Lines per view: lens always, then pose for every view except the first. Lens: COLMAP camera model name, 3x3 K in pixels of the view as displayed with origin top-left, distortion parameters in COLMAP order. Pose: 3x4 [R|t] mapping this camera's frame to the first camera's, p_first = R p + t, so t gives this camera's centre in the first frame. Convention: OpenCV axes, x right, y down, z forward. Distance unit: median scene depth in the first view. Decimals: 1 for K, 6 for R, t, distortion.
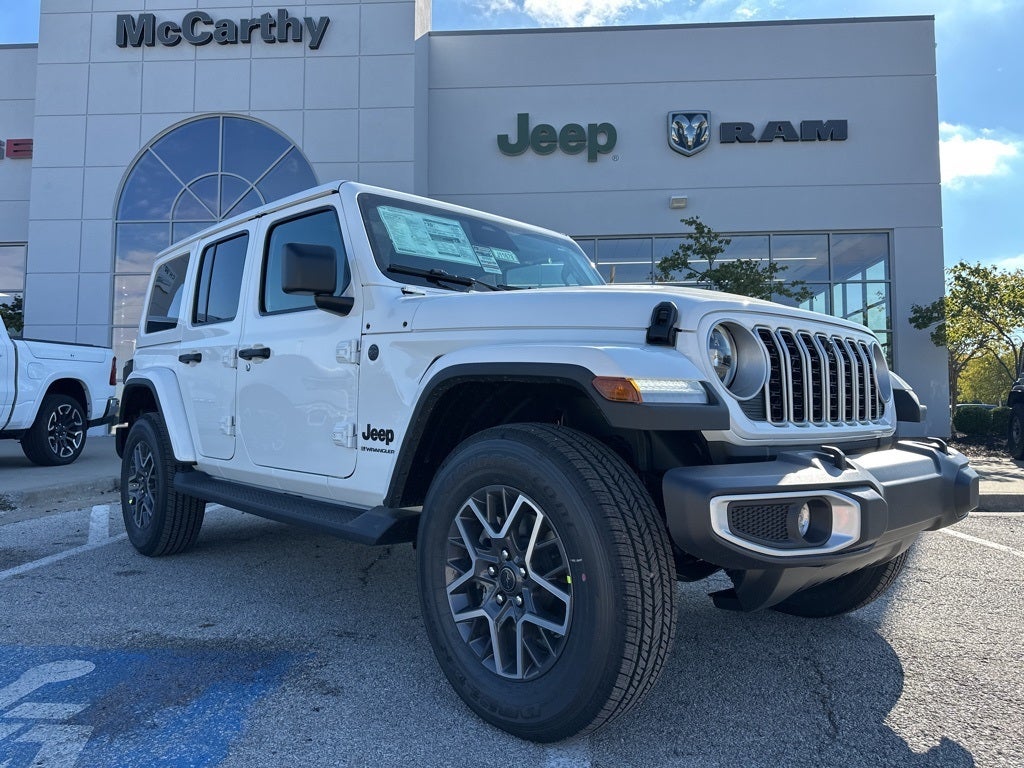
lens RADIAL K [[726.3, 0, 505.6], [0, 726.3, 380.9], [0, 0, 1]] dist [0.044836, -0.044022]
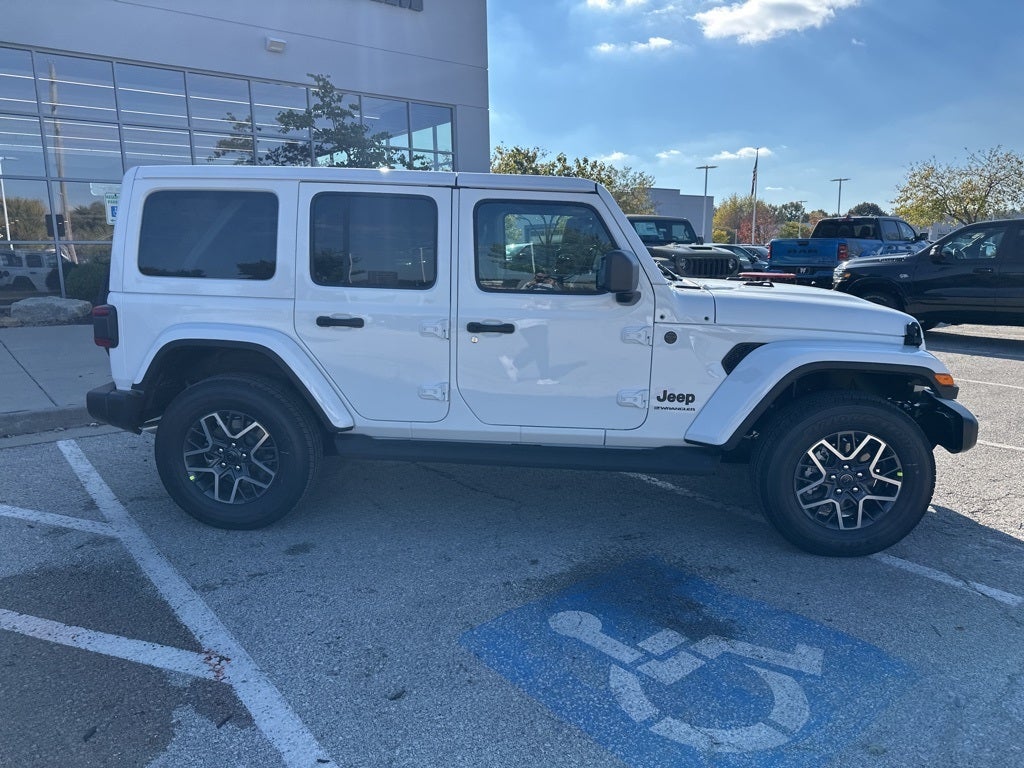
lens RADIAL K [[719.4, 0, 514.6], [0, 719.4, 379.9], [0, 0, 1]] dist [0.025357, -0.026334]
pose [[0.736730, -0.131454, 0.663286, -1.323760], [-0.030239, 0.973535, 0.226528, -0.263227], [-0.675511, -0.186947, 0.713257, 0.244795]]
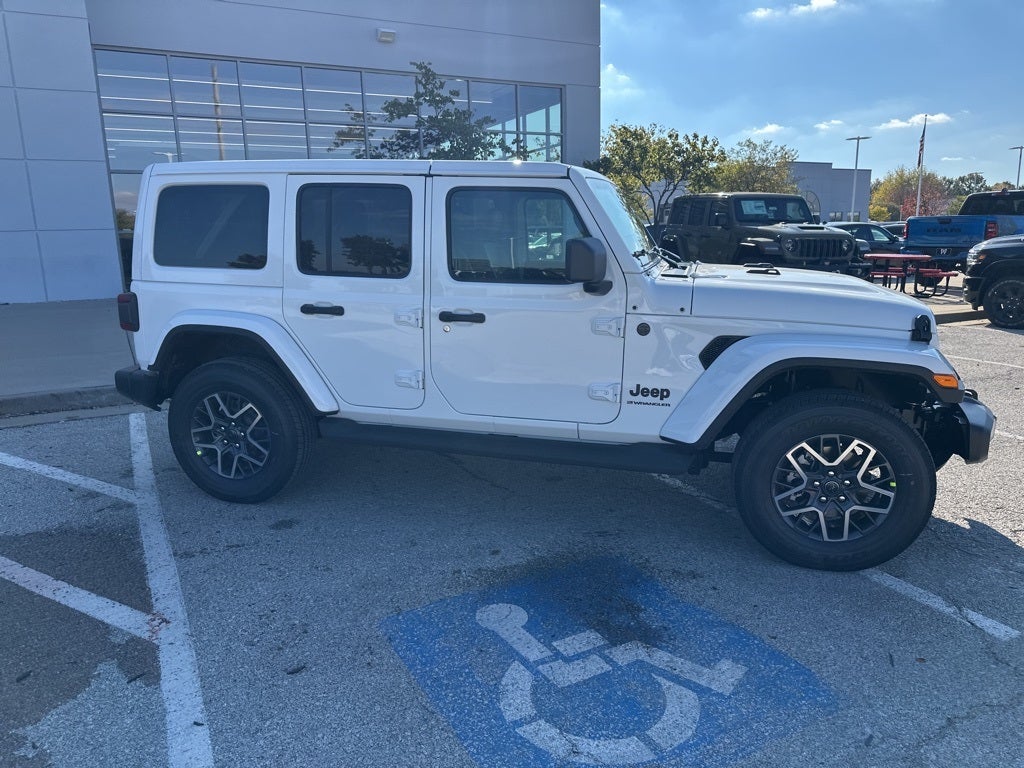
lens RADIAL K [[717.9, 0, 509.7], [0, 717.9, 389.6], [0, 0, 1]] dist [0.032952, -0.035283]
pose [[0.850621, -0.133036, 0.508670, -1.070169], [-0.008119, 0.964020, 0.265704, -0.278709], [-0.525716, -0.230144, 0.818936, 0.071844]]
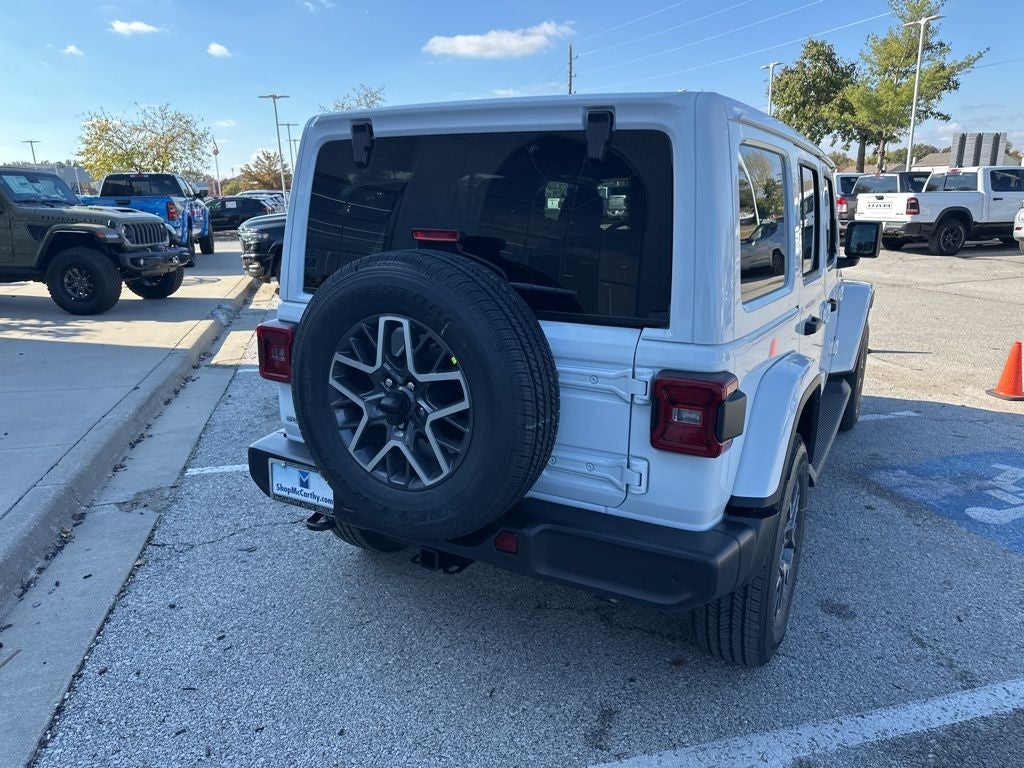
lens RADIAL K [[736.3, 0, 512.0], [0, 736.3, 384.0], [0, 0, 1]] dist [0.022768, -0.027639]
pose [[-0.310520, -0.242511, 0.919111, -1.565770], [-0.042013, 0.969465, 0.241603, -0.214780], [-0.949638, 0.036408, -0.311227, 2.280782]]
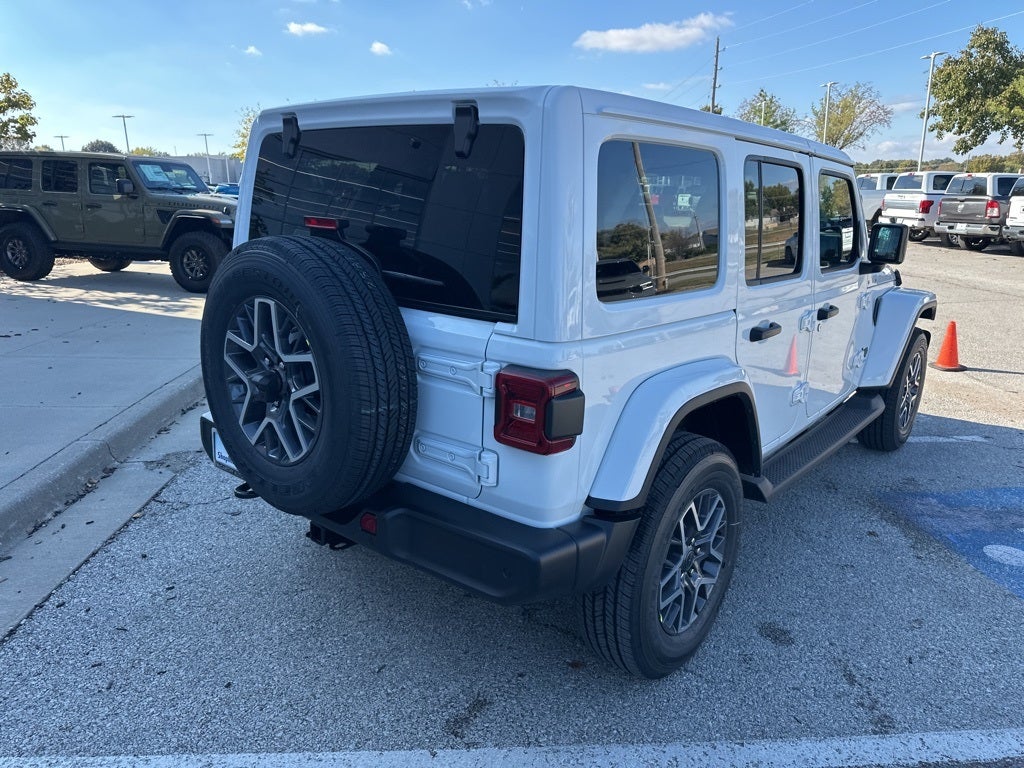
lens RADIAL K [[736.3, 0, 512.0], [0, 736.3, 384.0], [0, 0, 1]] dist [0.022768, -0.027639]
pose [[-0.126230, -0.262194, 0.956724, -1.643195], [-0.059540, 0.964702, 0.256525, -0.227082], [-0.990213, -0.024582, -0.137385, 1.997102]]
